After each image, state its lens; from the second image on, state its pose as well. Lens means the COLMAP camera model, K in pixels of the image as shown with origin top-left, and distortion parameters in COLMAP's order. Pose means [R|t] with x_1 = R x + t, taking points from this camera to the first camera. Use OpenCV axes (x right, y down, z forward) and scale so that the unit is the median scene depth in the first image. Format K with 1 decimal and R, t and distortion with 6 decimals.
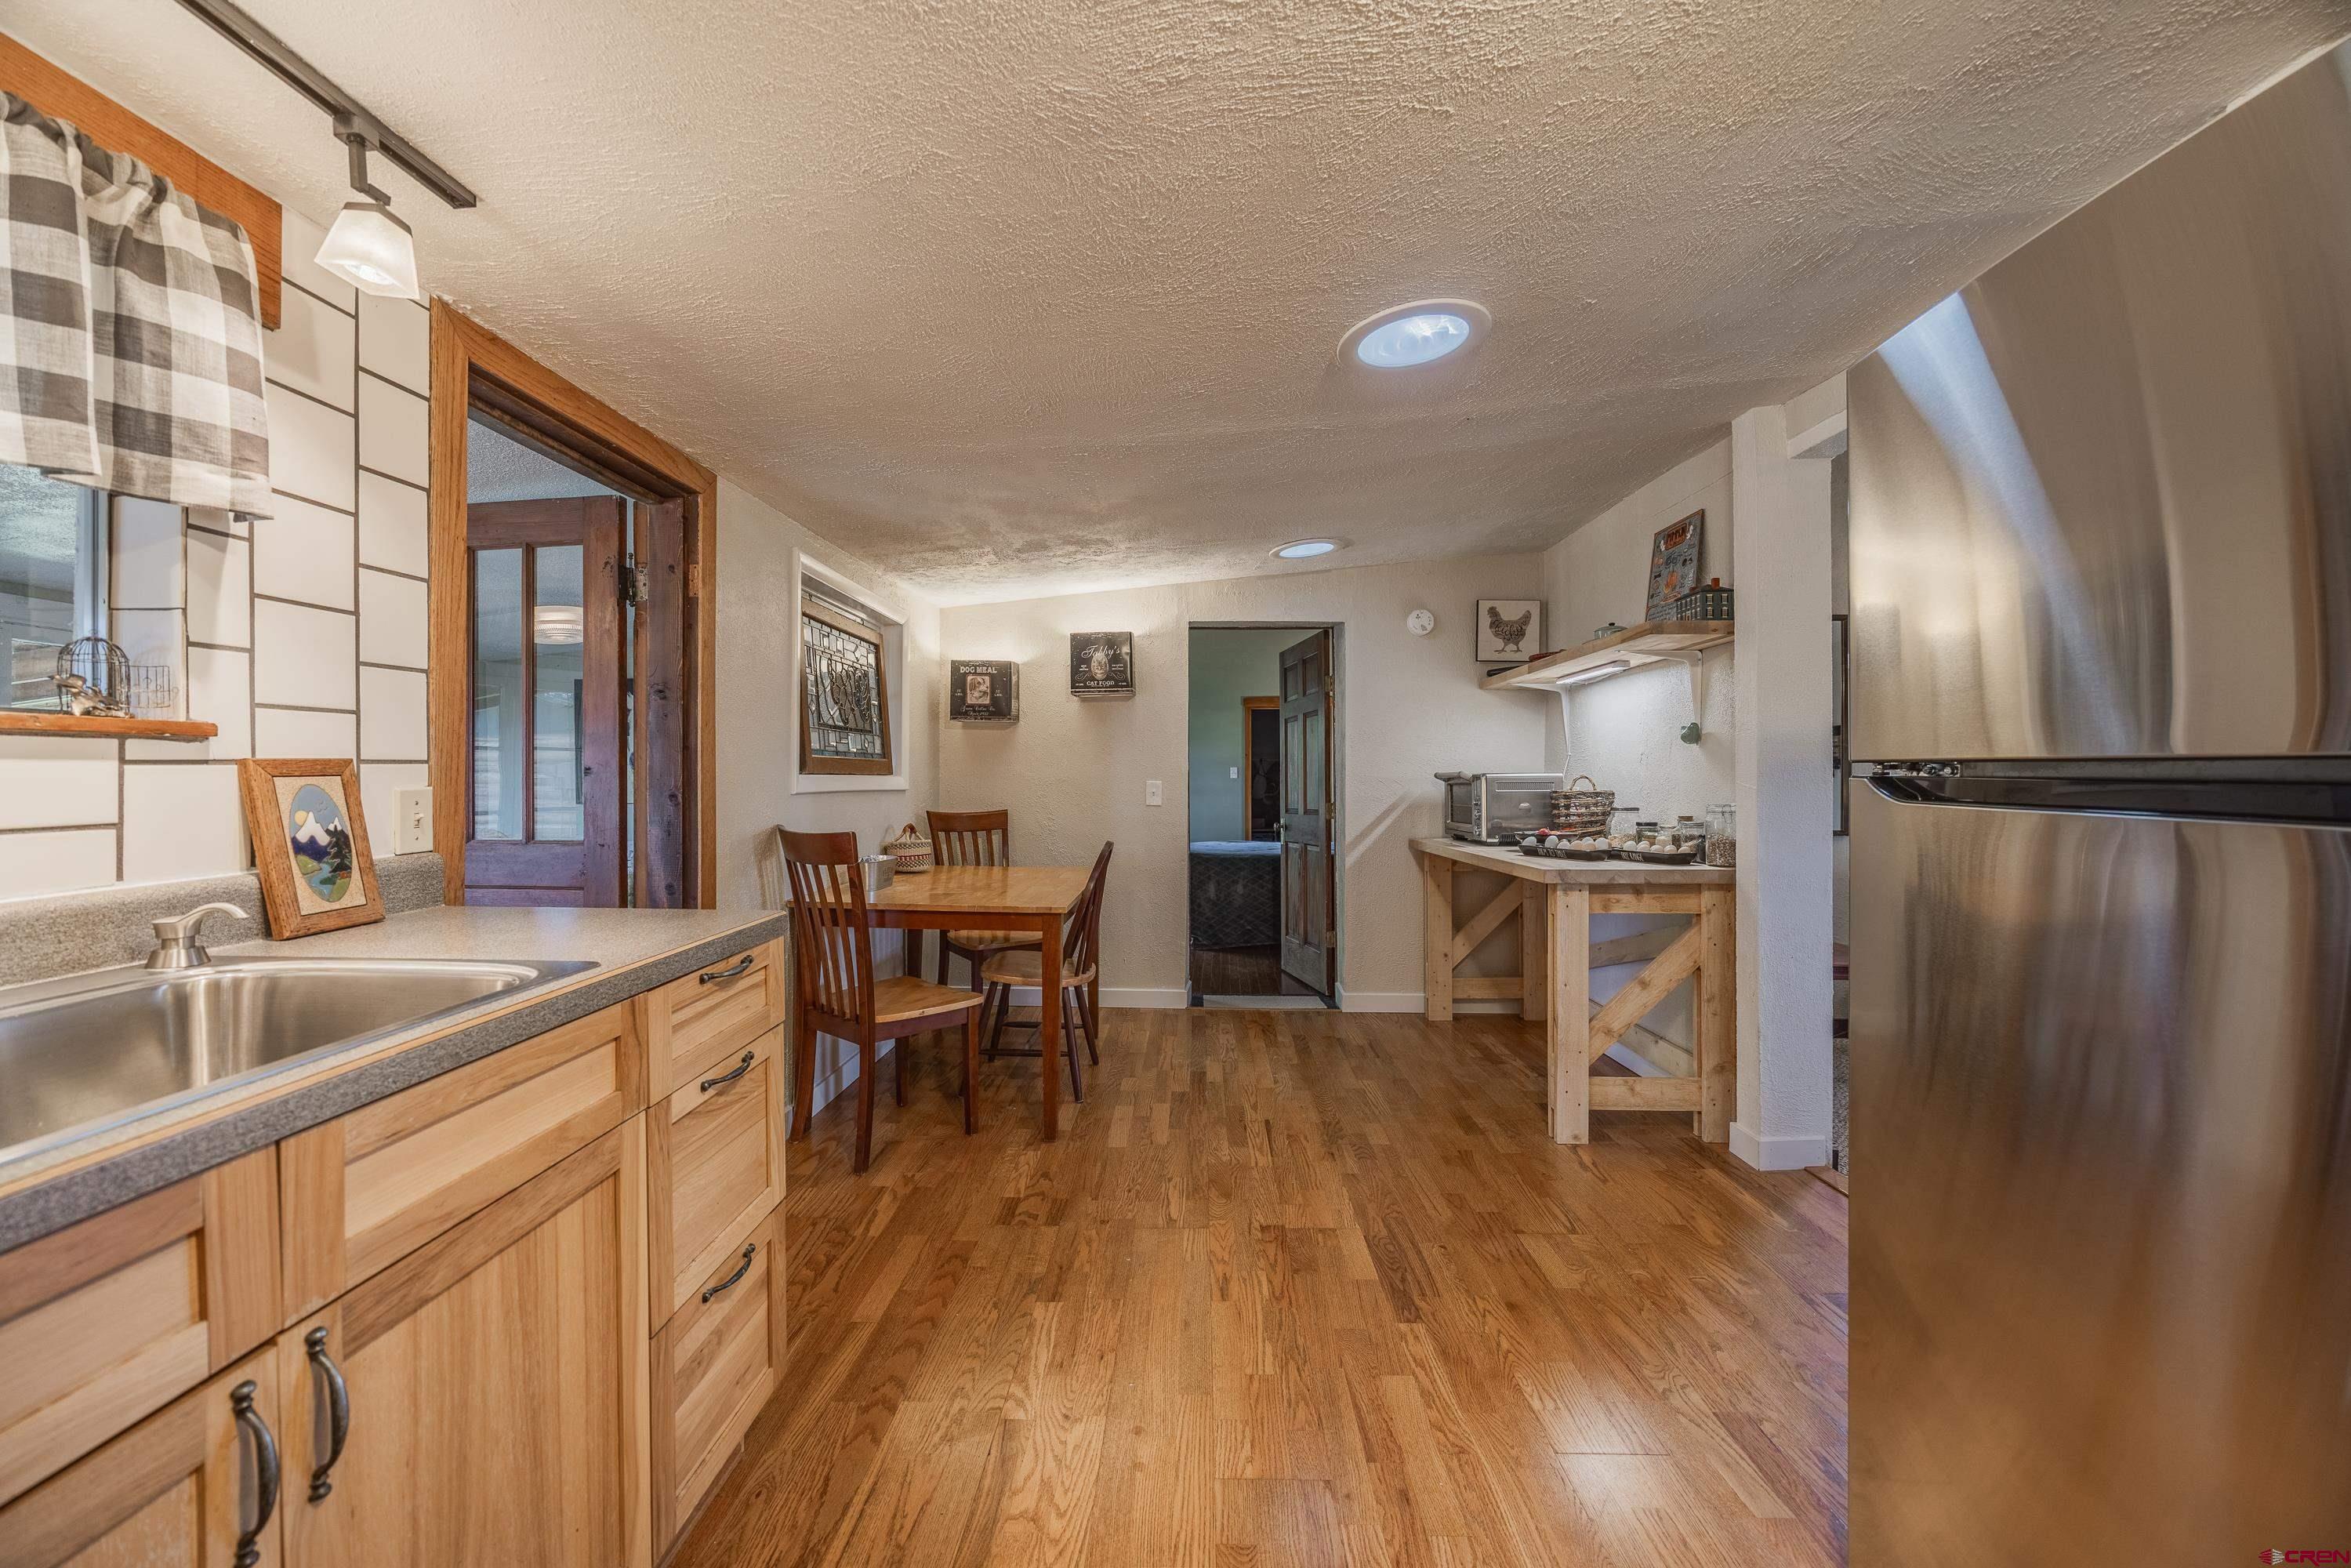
lens RADIAL K [[882.4, 0, 1161.6], [0, 882.4, 771.7], [0, 0, 1]] dist [-0.005104, 0.000137]
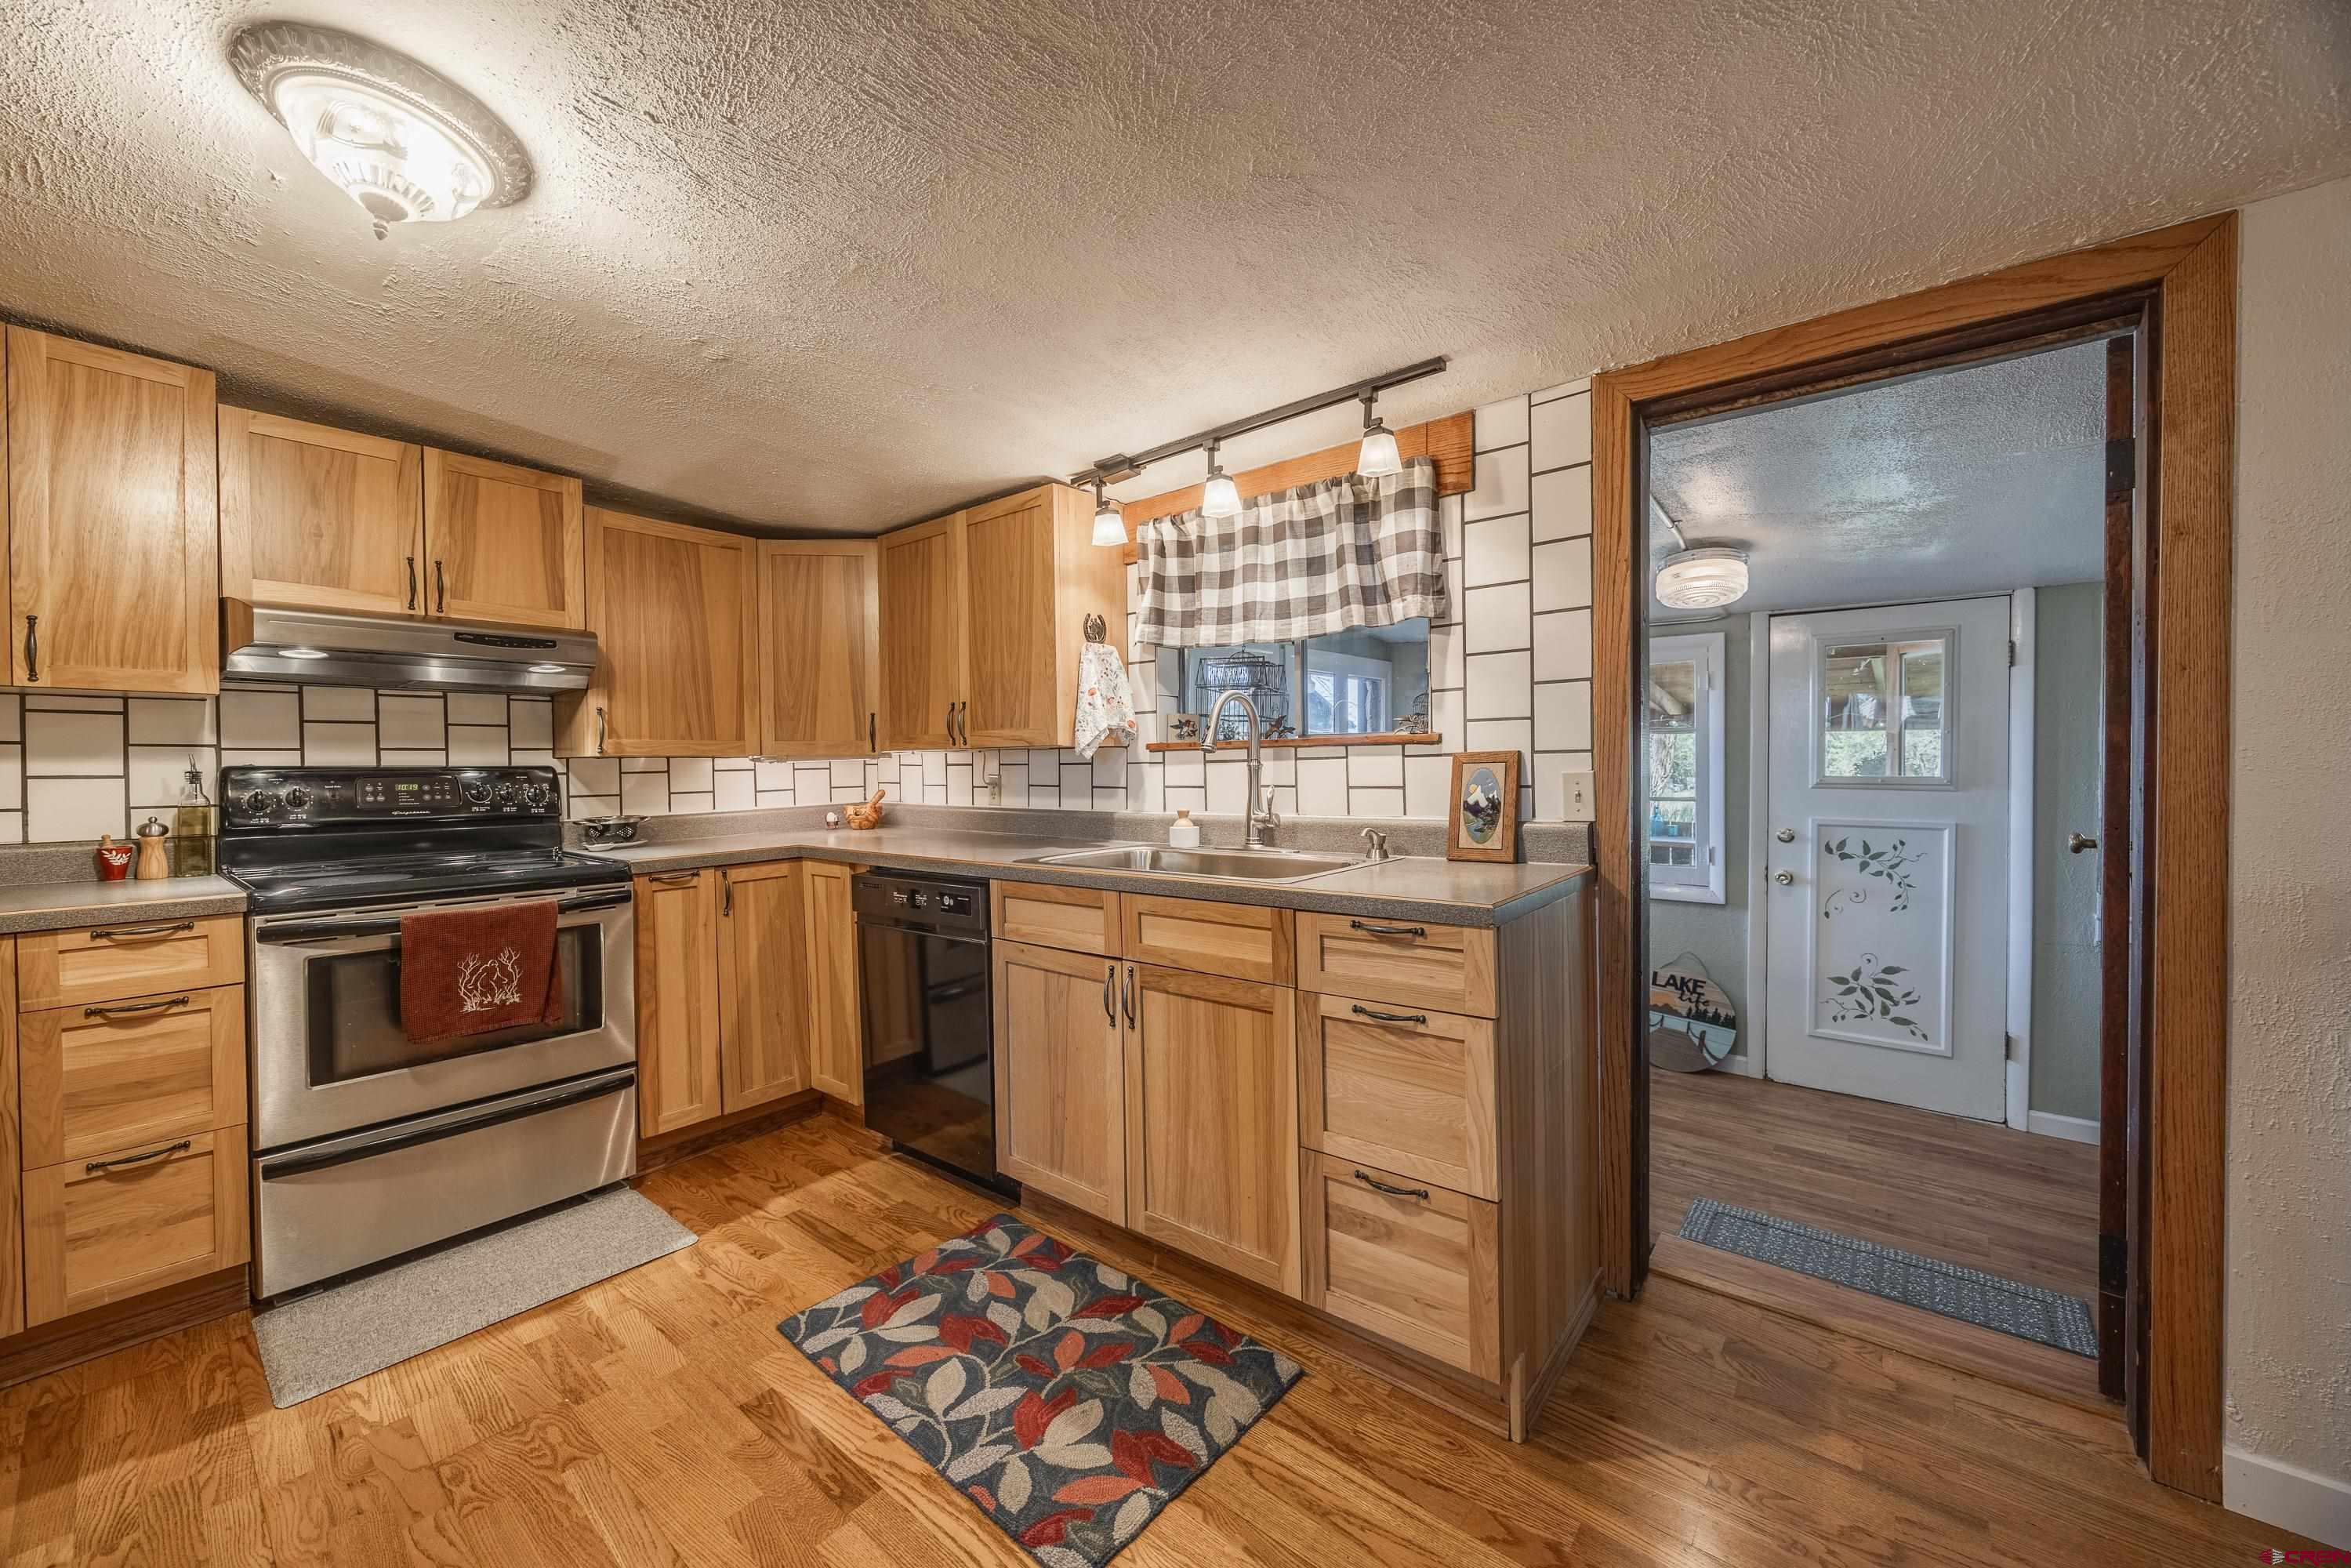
lens RADIAL K [[882.4, 0, 1172.2], [0, 882.4, 778.6], [0, 0, 1]] dist [-0.005104, 0.000137]
pose [[-0.601547, 0.017775, -0.798639, 0.600395], [0.011771, 0.999841, 0.013387, 0.005316], [0.798750, -0.001348, -0.601661, 1.437008]]
